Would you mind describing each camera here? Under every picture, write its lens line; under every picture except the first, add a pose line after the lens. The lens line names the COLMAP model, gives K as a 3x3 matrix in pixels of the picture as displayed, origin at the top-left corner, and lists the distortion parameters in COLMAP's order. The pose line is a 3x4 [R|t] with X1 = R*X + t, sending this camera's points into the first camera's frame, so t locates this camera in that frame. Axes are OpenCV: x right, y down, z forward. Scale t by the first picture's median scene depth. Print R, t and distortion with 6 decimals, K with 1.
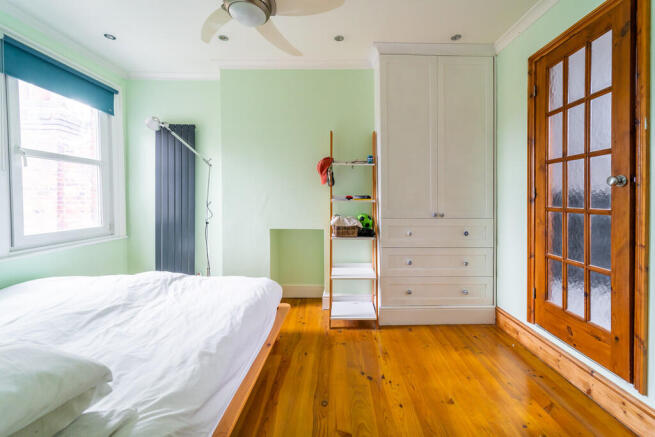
lens RADIAL K [[278.5, 0, 327.1], [0, 278.5, 201.7], [0, 0, 1]] dist [0.001516, -0.000613]
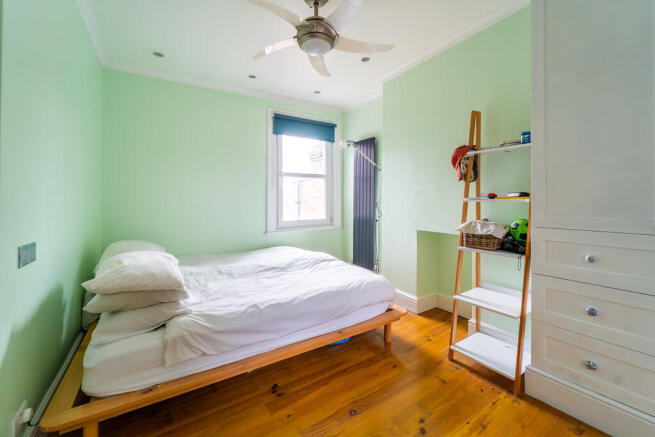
lens RADIAL K [[270.4, 0, 327.4], [0, 270.4, 196.3], [0, 0, 1]] dist [0.002703, 0.000250]
pose [[0.536417, -0.019648, -0.843724, 0.468852], [0.001923, 0.999755, -0.022059, 0.001678], [0.843951, 0.010211, 0.536323, 0.266190]]
